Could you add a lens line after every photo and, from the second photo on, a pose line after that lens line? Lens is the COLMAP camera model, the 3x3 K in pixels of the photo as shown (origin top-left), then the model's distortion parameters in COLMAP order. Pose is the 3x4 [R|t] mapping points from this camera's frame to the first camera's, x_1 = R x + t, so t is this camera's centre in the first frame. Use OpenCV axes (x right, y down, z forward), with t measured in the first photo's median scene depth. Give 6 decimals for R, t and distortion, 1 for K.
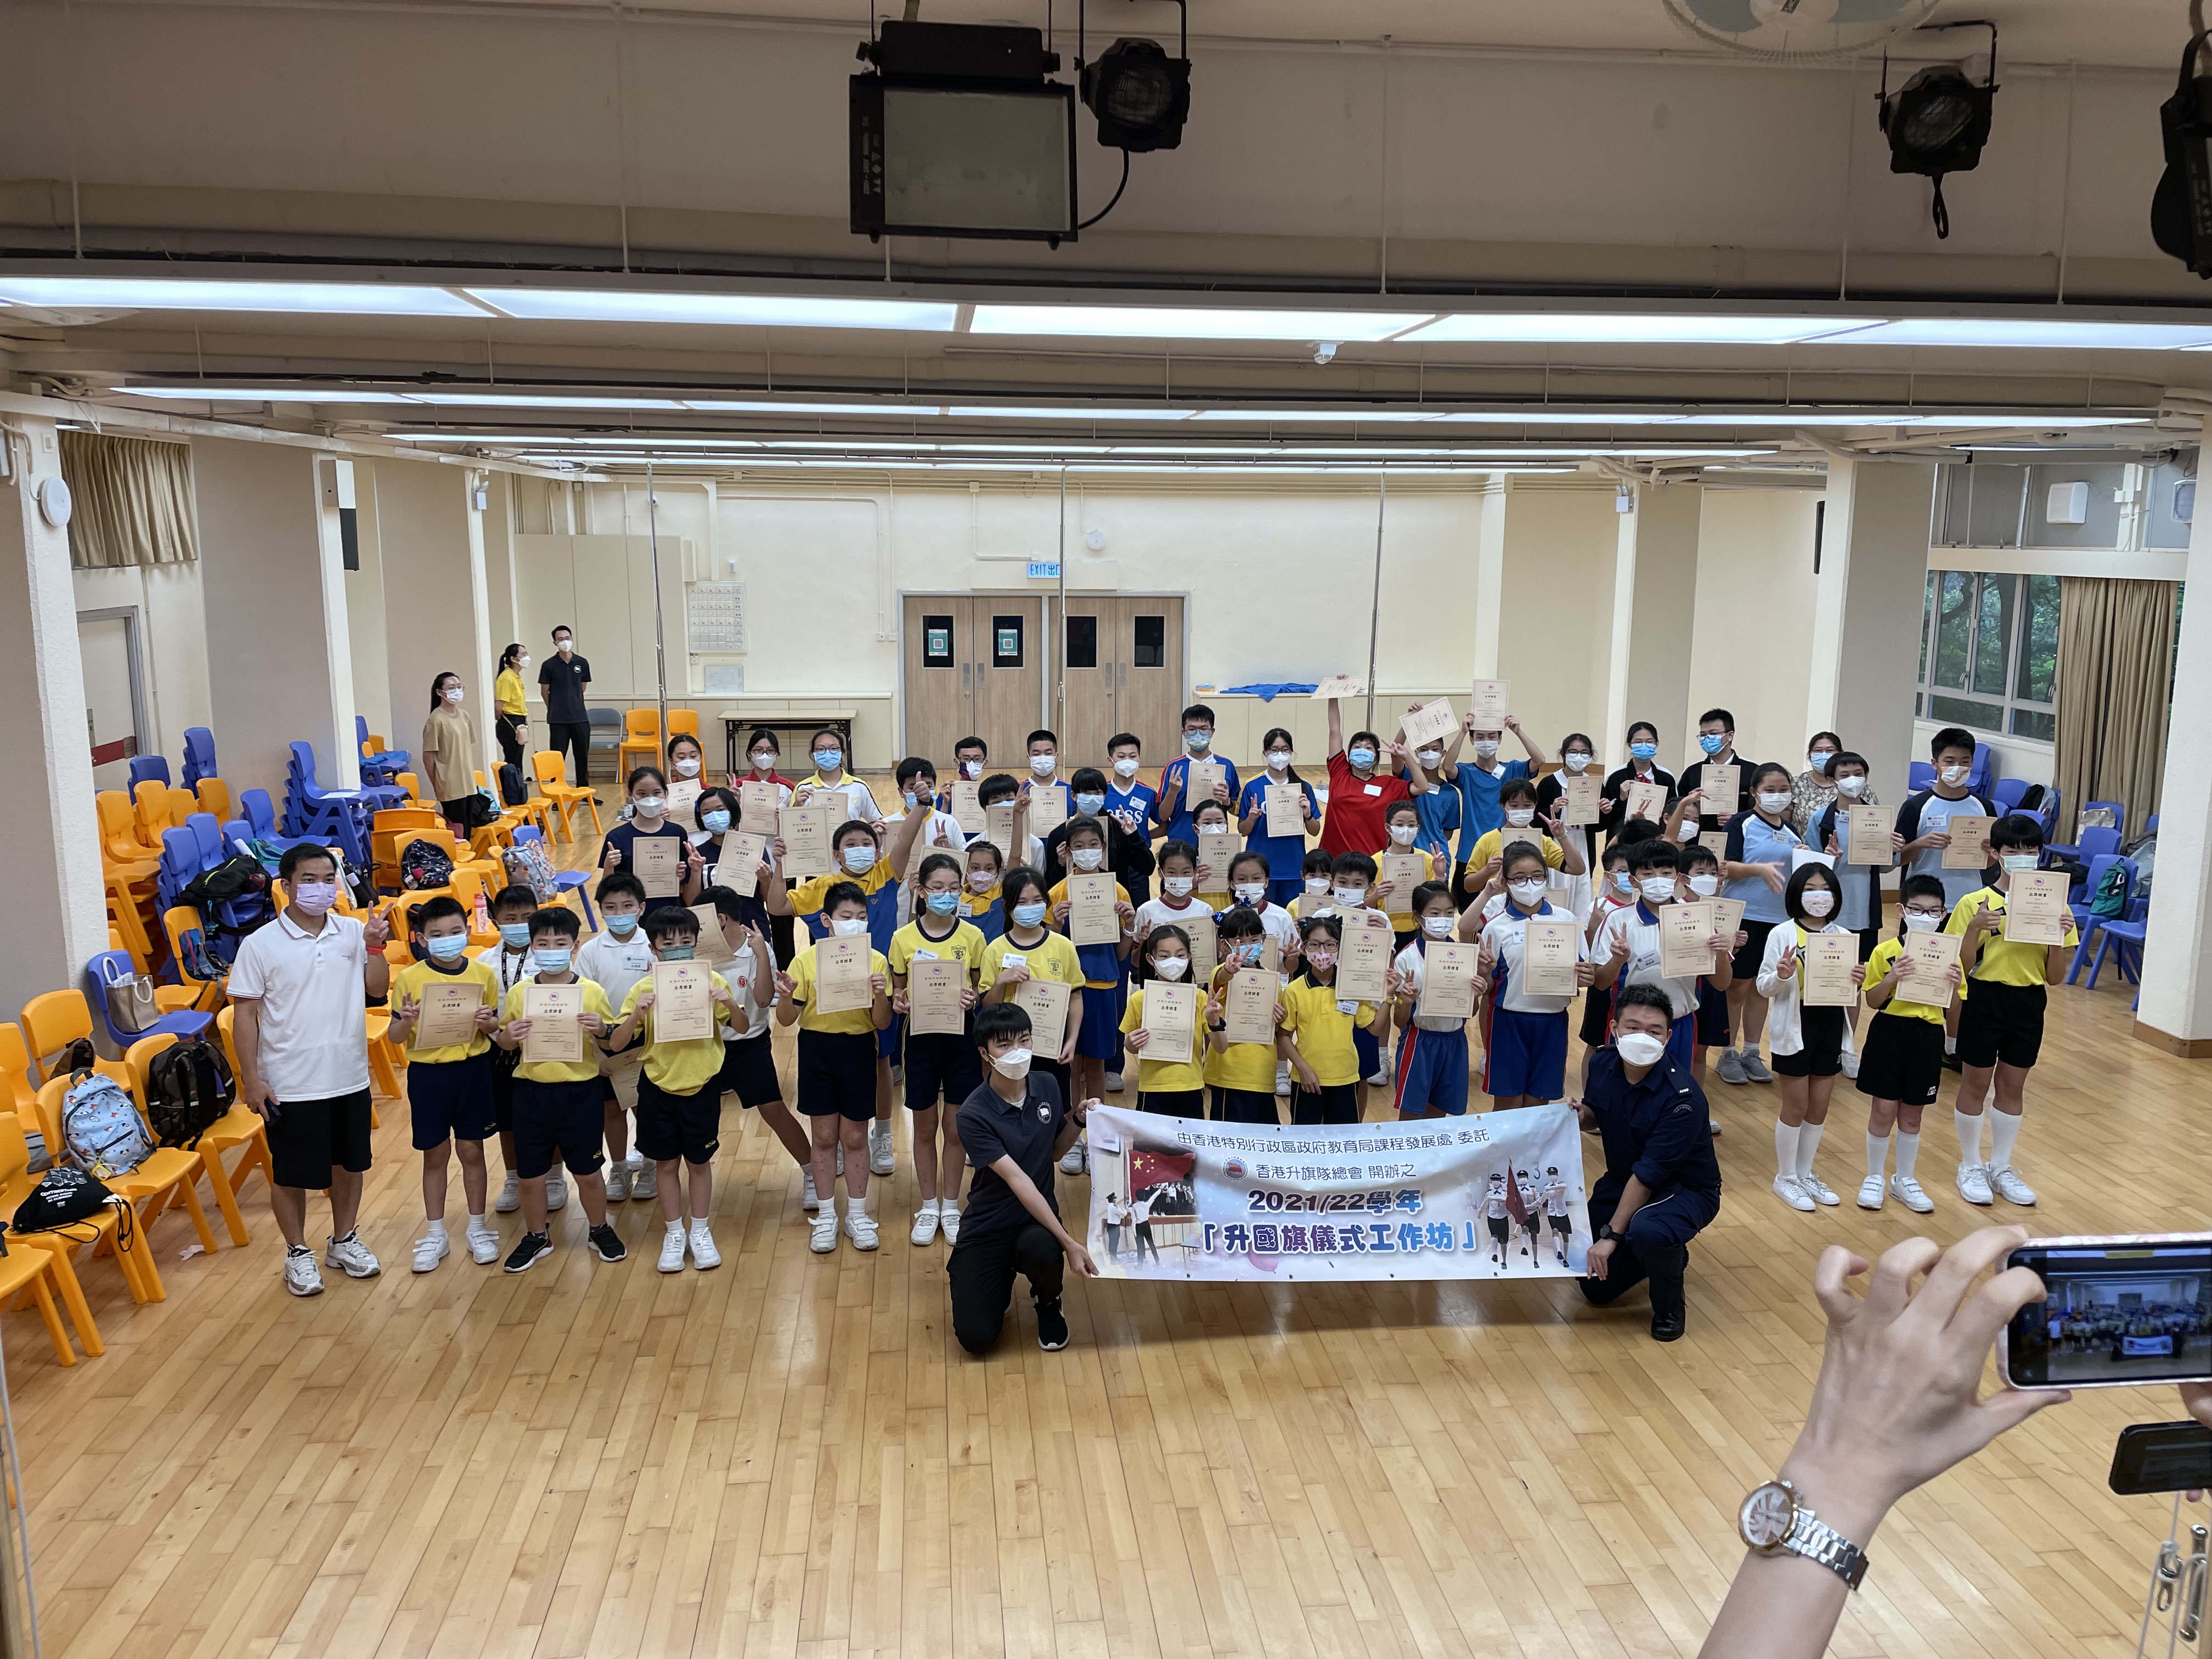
lens RADIAL K [[1669.3, 0, 1113.0], [0, 1669.3, 818.3], [0, 0, 1]] dist [0.048269, -0.039947]
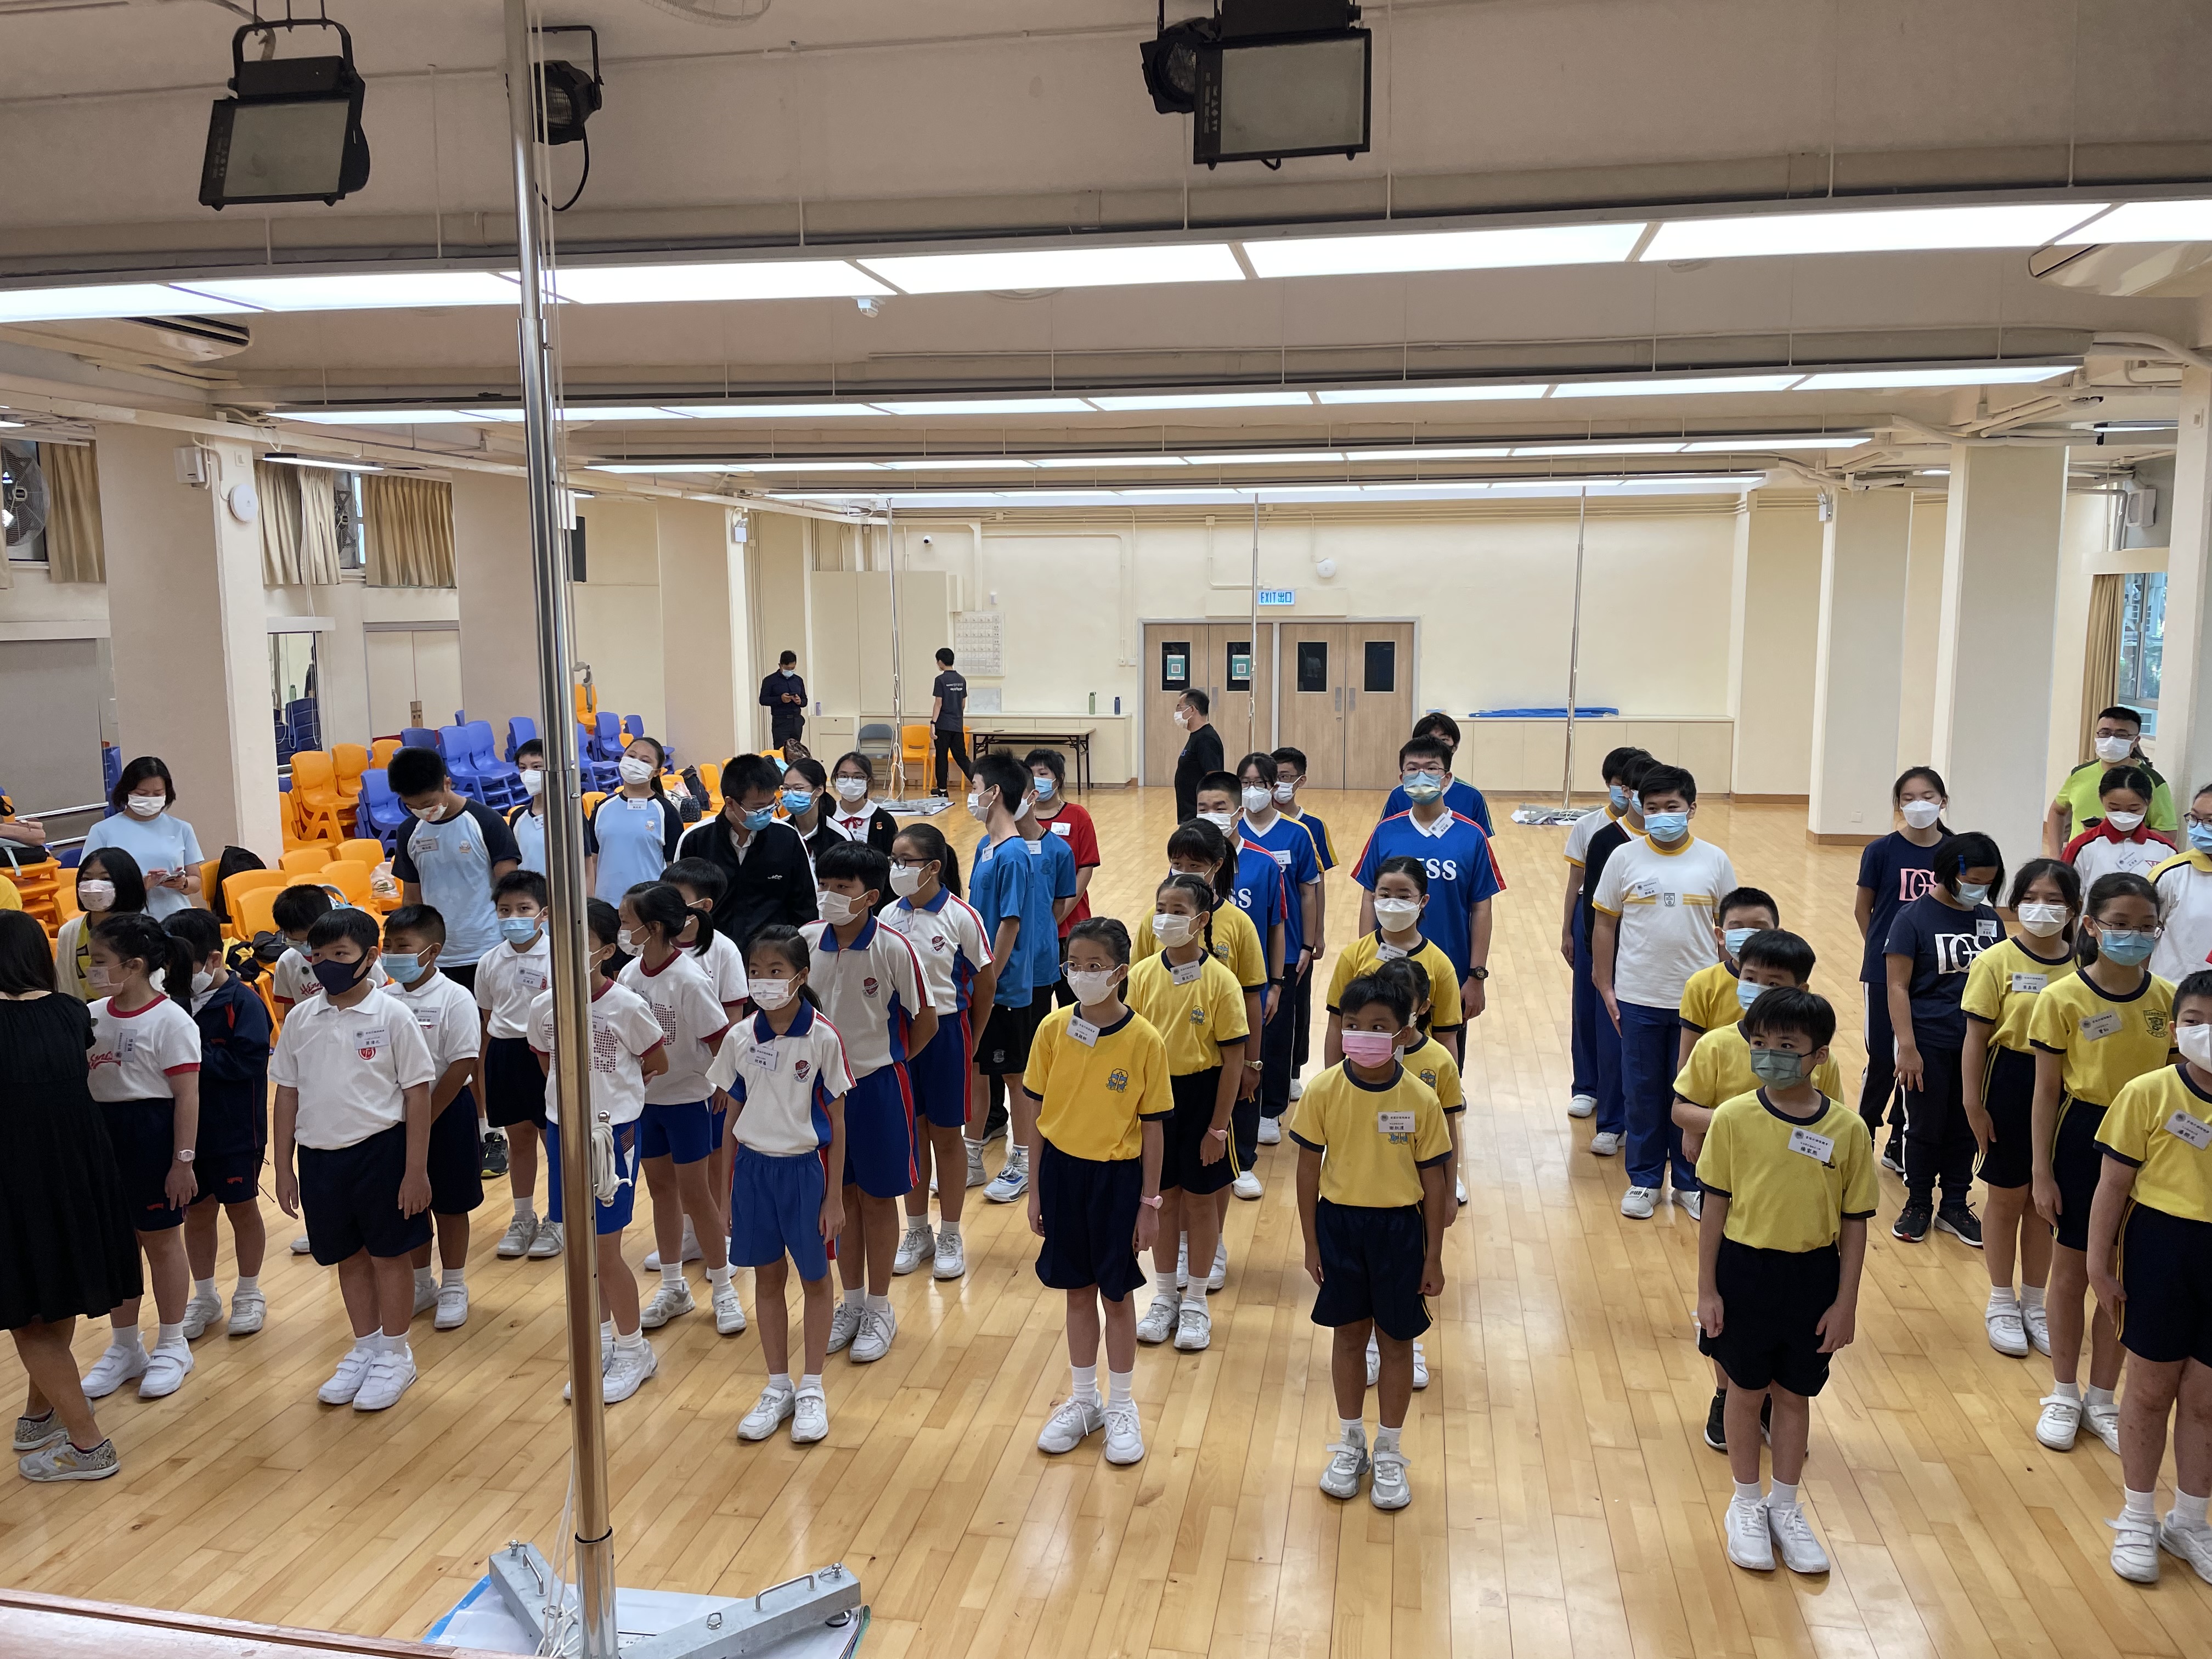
lens RADIAL K [[1669.3, 0, 1103.9], [0, 1669.3, 837.3], [0, 0, 1]] dist [0.048269, -0.039947]
pose [[0.956481, 0.029879, -0.290260, 0.168521], [-0.039432, 0.998854, -0.027118, 0.034603], [0.289117, 0.037384, 0.956563, -0.027253]]
